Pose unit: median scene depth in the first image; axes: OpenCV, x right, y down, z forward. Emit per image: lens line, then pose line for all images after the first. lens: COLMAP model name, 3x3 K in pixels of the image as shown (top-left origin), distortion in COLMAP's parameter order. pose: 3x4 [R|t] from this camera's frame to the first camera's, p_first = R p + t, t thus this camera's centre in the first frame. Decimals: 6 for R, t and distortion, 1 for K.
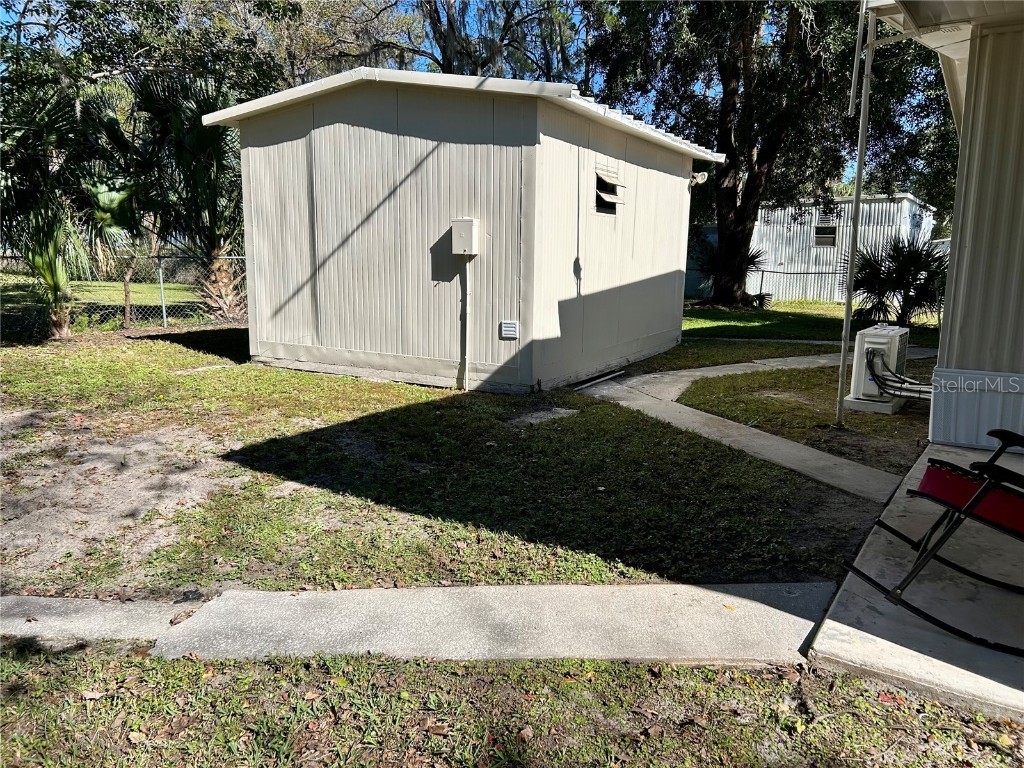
lens RADIAL K [[767.4, 0, 511.5], [0, 767.4, 385.3], [0, 0, 1]] dist [0.036626, -0.059409]
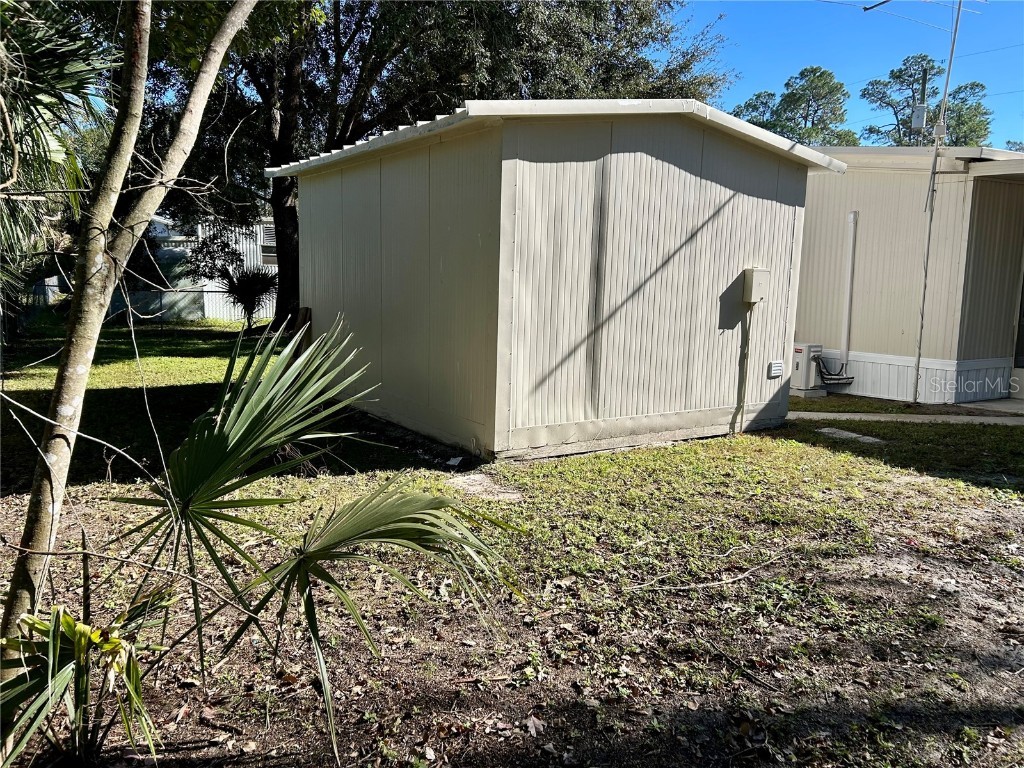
lens RADIAL K [[767.4, 0, 516.6], [0, 767.4, 391.7], [0, 0, 1]] dist [0.036626, -0.059409]
pose [[0.485662, -0.134996, 0.863660, -1.088204], [0.143186, 0.986944, 0.073748, -0.167095], [-0.862340, 0.087847, 0.498651, 0.738361]]
